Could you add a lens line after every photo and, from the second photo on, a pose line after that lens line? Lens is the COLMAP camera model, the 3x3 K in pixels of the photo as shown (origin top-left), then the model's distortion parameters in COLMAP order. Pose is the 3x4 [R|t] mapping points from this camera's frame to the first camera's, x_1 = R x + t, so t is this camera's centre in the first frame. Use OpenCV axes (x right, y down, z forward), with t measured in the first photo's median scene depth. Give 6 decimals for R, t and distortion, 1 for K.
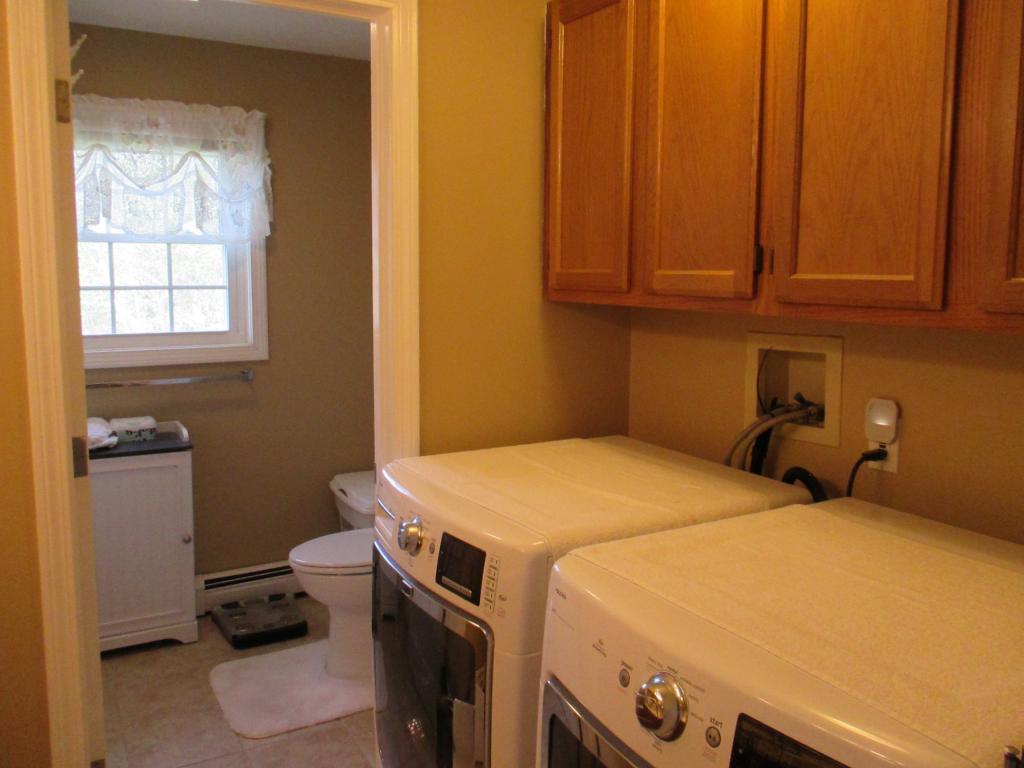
lens RADIAL K [[859.6, 0, 509.1], [0, 859.6, 365.0], [0, 0, 1]] dist [-0.012580, -0.014350]
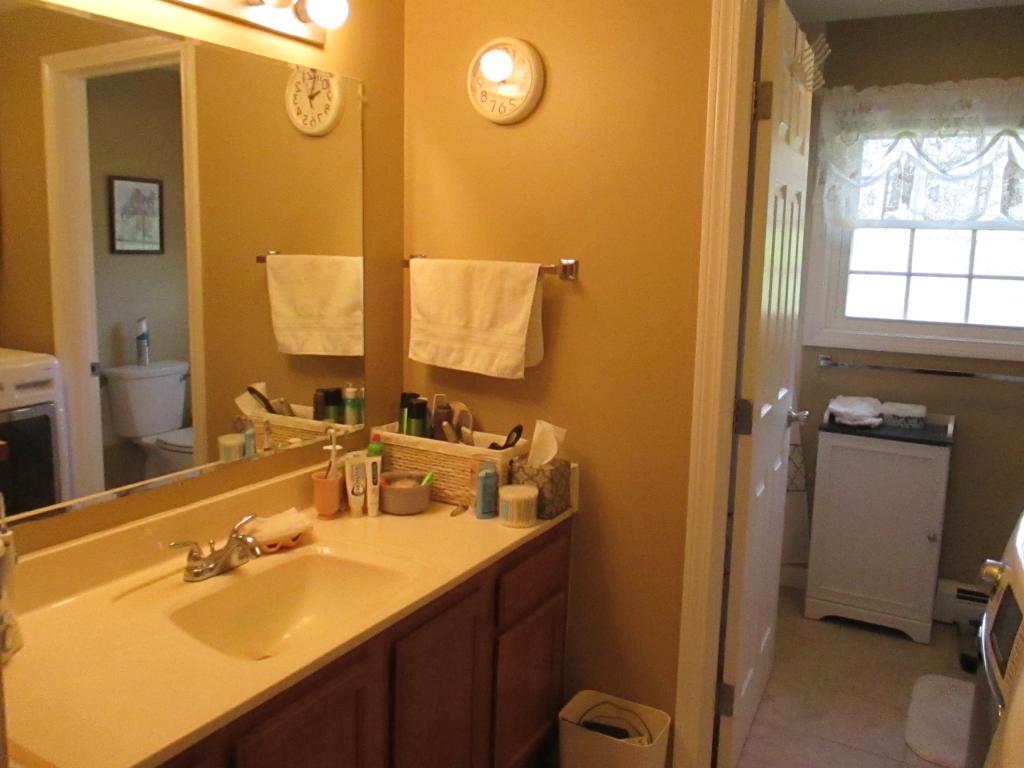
lens RADIAL K [[859.6, 0, 509.1], [0, 859.6, 365.0], [0, 0, 1]] dist [-0.012580, -0.014350]
pose [[0.505589, 0.129233, -0.853041, 0.179157], [-0.118963, 0.989716, 0.079431, -0.008164], [0.854533, 0.061321, 0.515764, 0.086195]]
